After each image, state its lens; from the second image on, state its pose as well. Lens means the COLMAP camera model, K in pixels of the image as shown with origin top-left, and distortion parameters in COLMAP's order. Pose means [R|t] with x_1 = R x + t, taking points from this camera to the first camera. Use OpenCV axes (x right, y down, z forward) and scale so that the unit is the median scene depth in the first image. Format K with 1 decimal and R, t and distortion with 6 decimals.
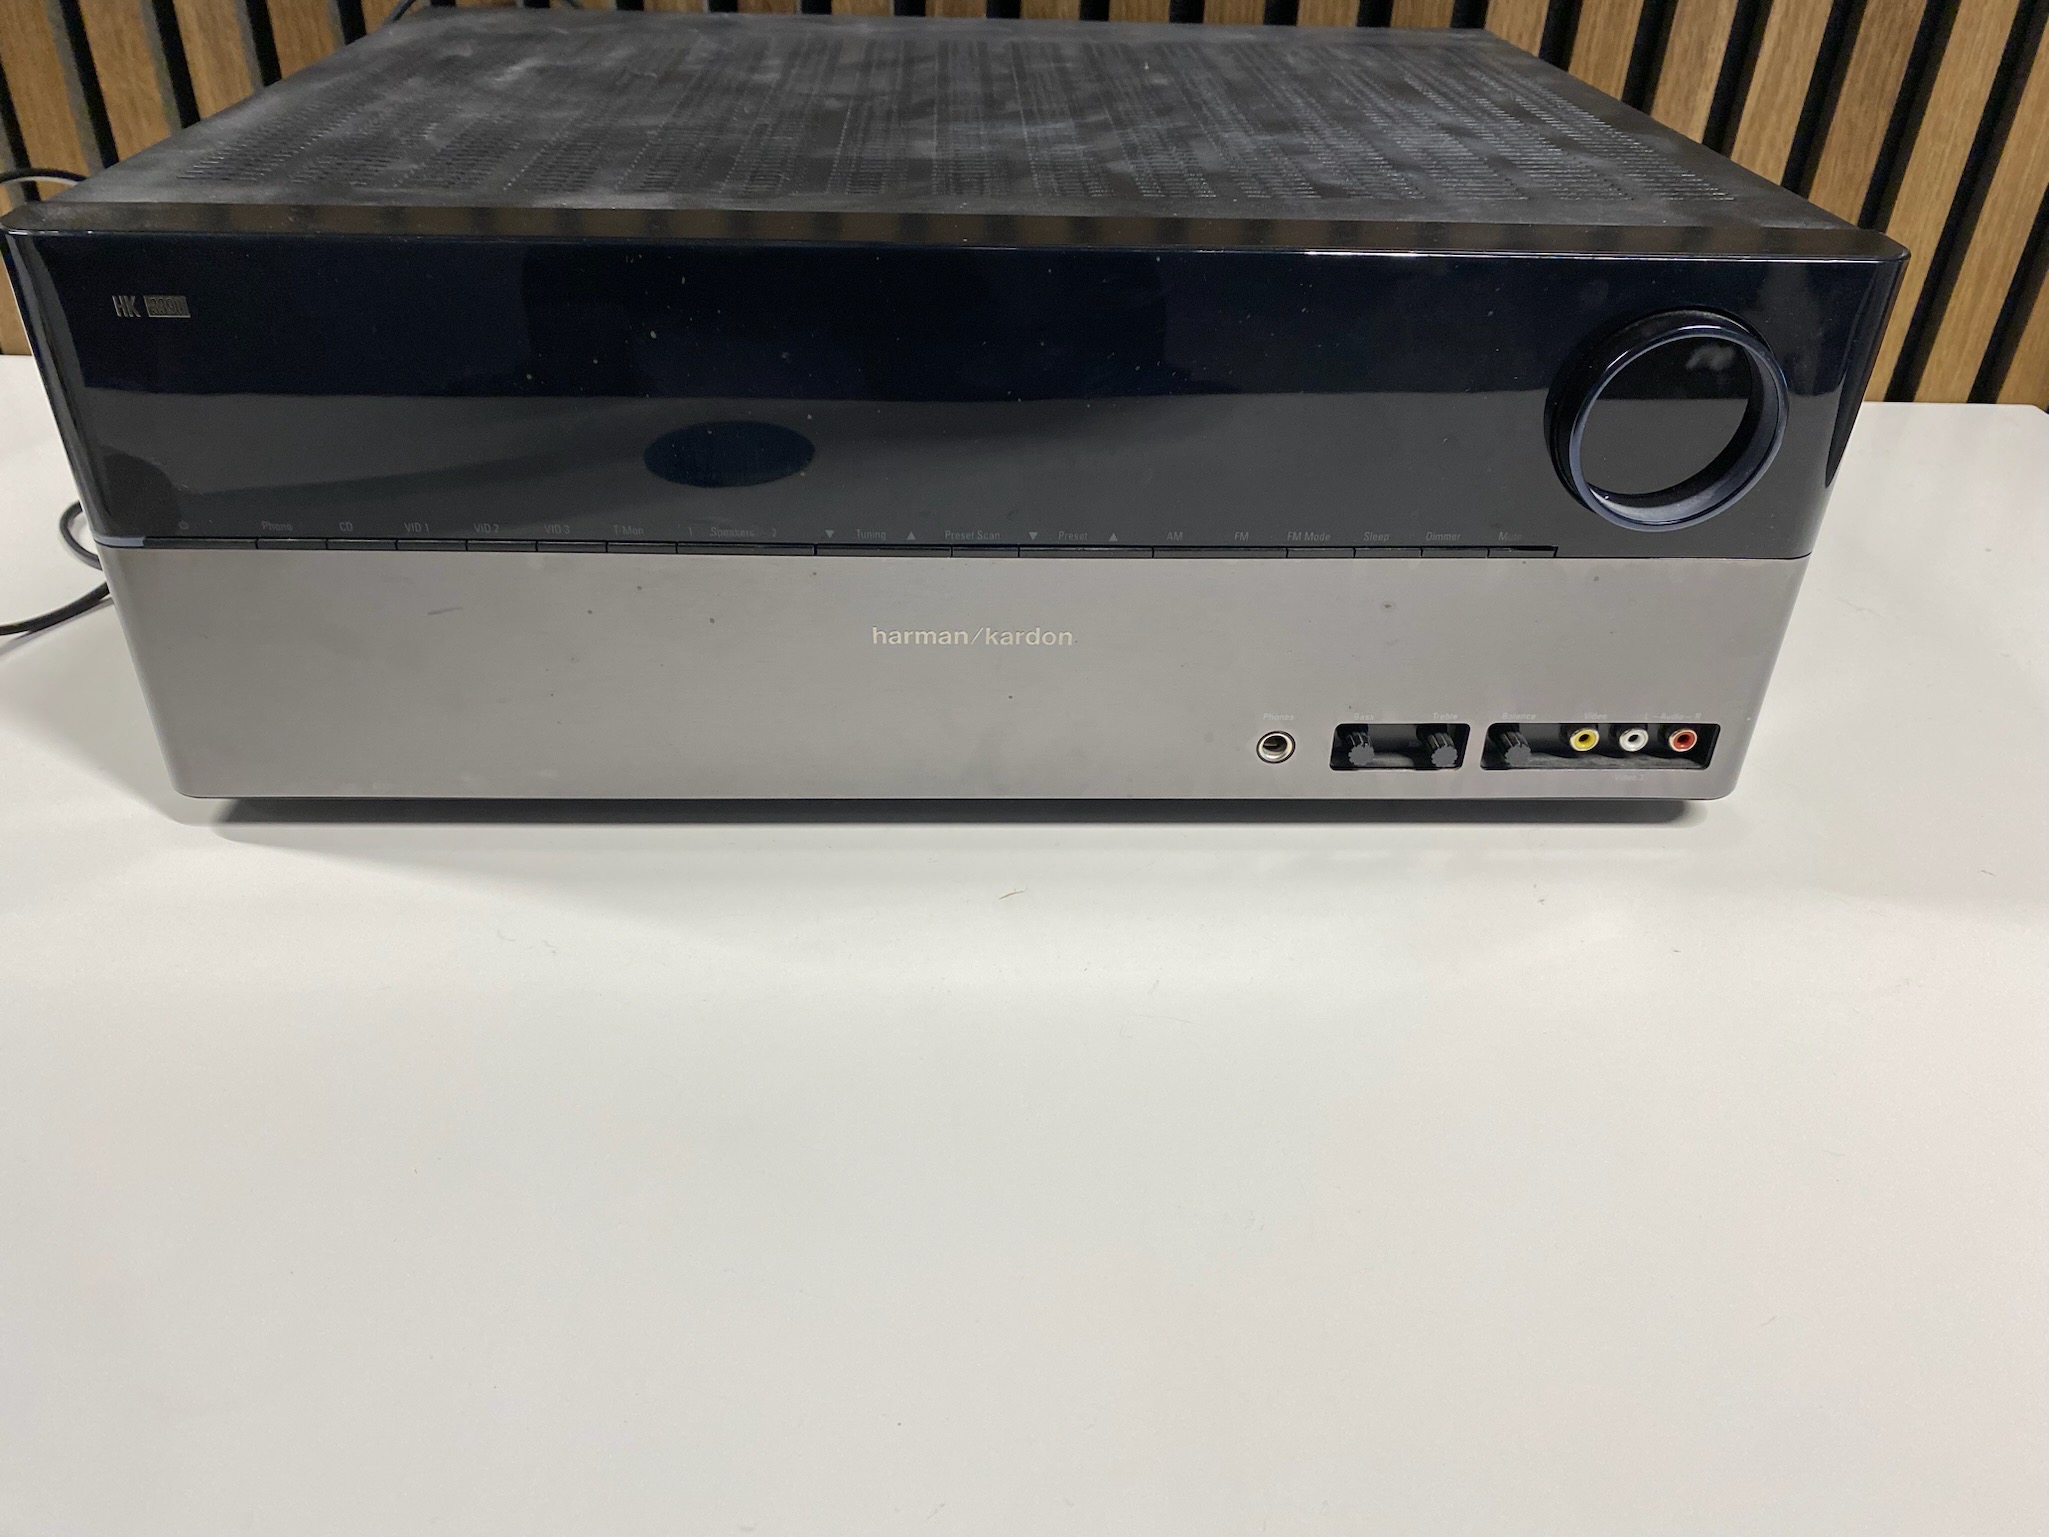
lens RADIAL K [[1537.7, 0, 1013.5], [0, 1537.7, 749.4], [0, 0, 1]] dist [-0.001543, -0.014045]
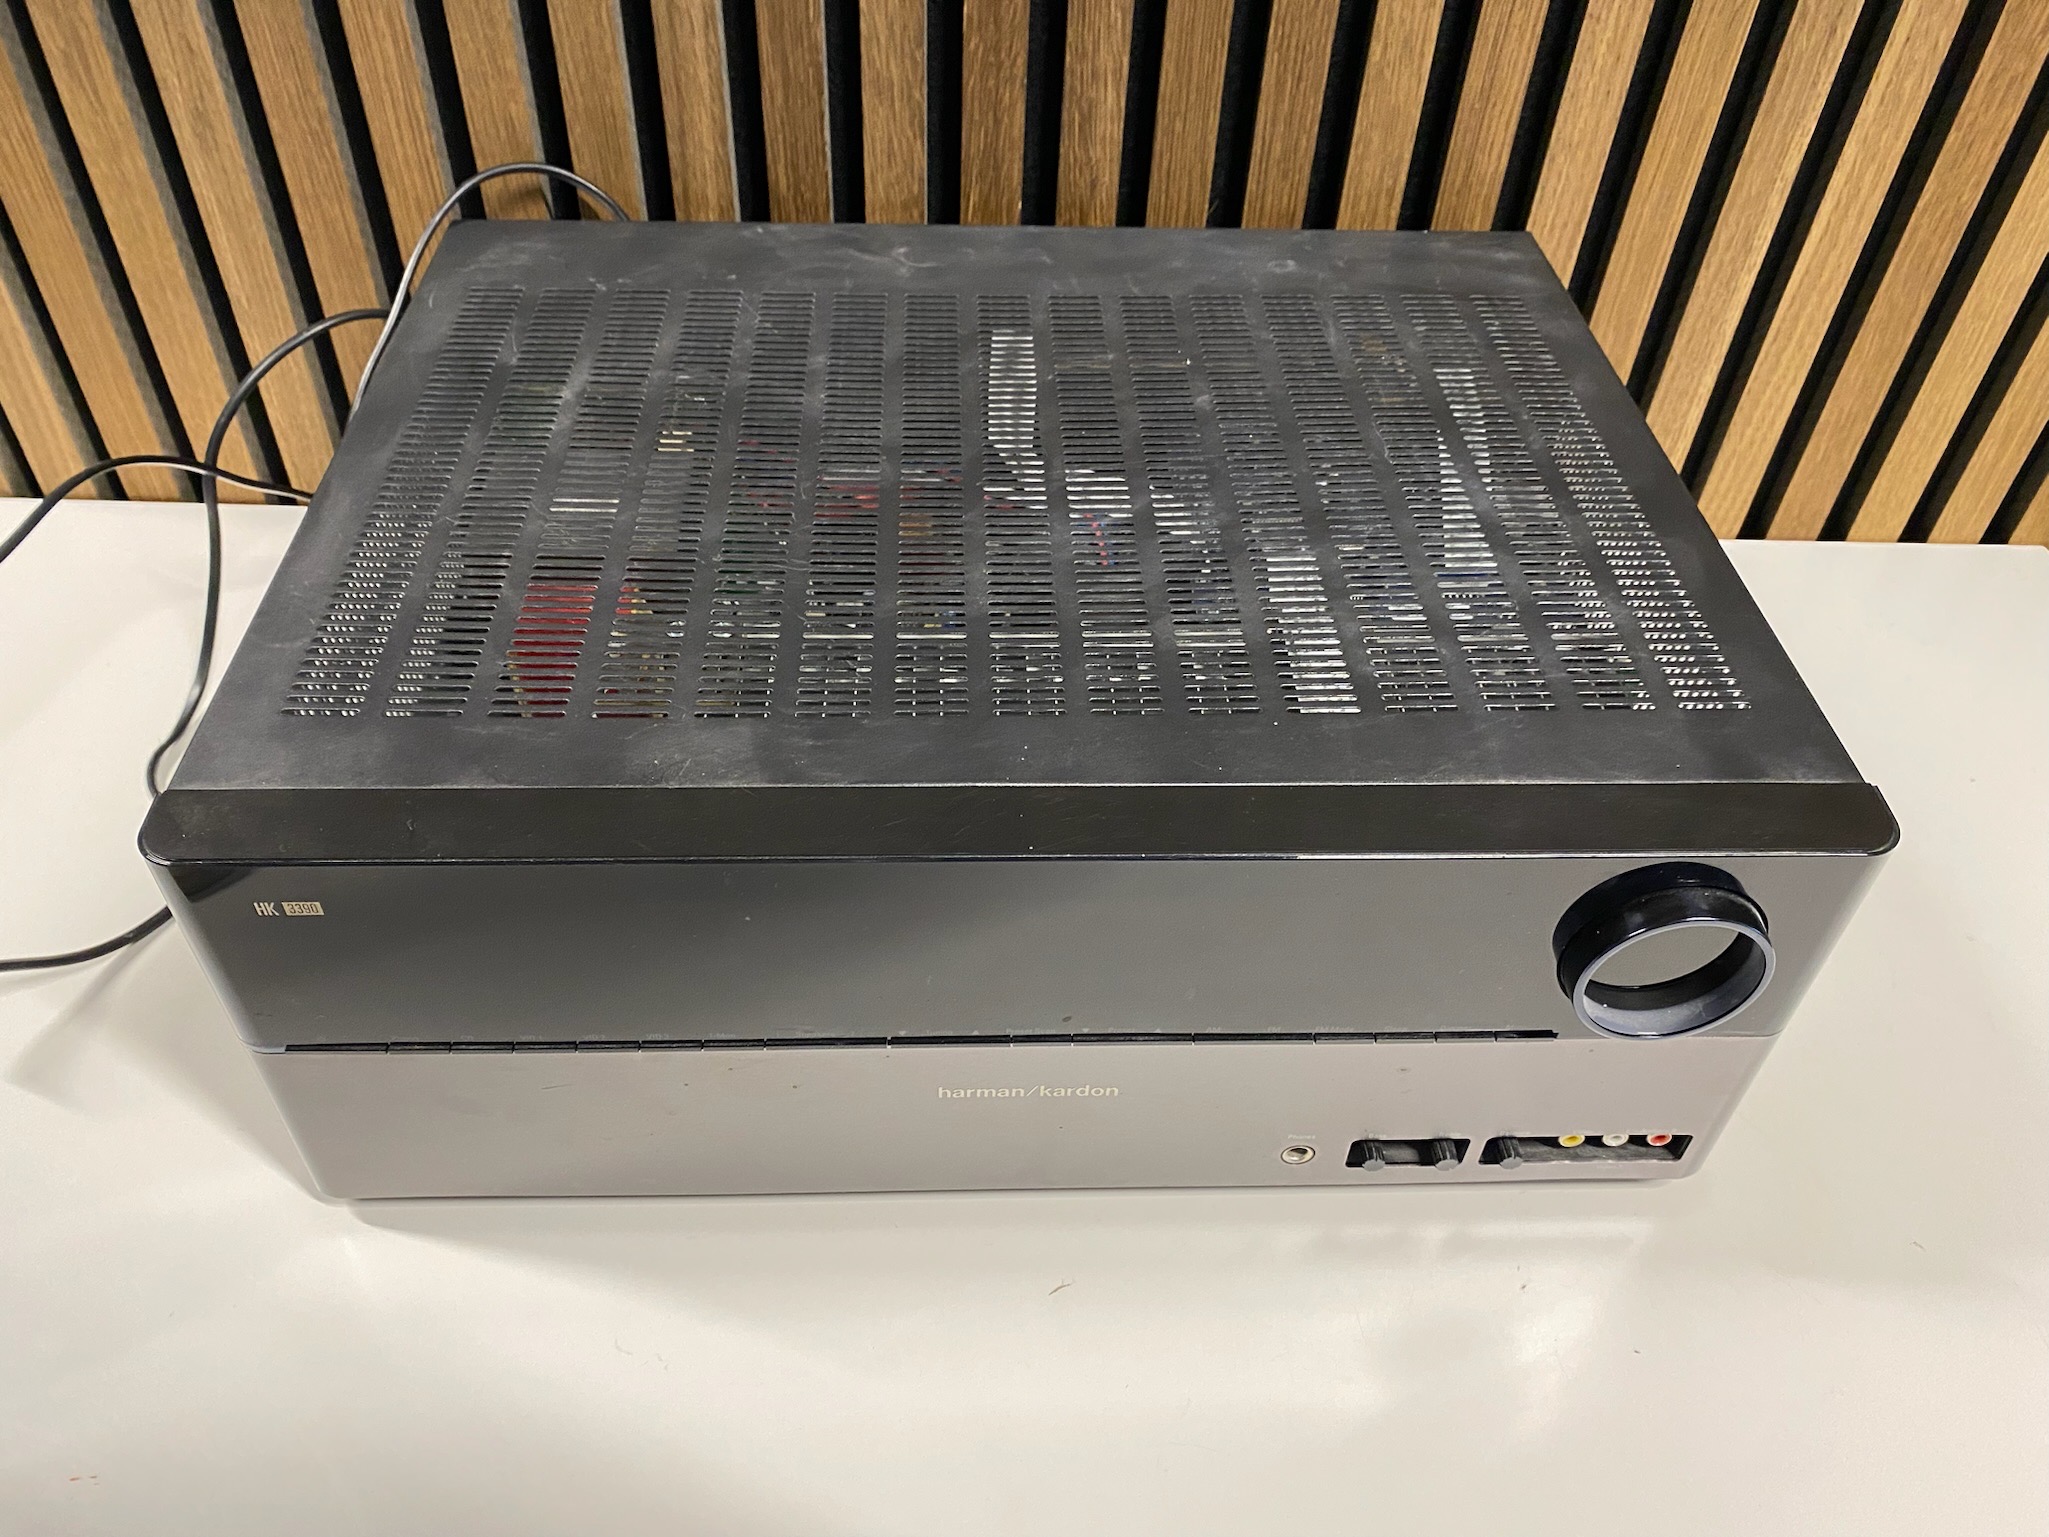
lens RADIAL K [[1537.7, 0, 1019.1], [0, 1537.7, 755.3], [0, 0, 1]] dist [-0.001543, -0.014045]
pose [[0.999998, -0.000022, 0.002160, -0.034022], [-0.000381, 0.982421, 0.186678, -0.479303], [-0.002126, -0.186678, 0.982419, -0.047454]]
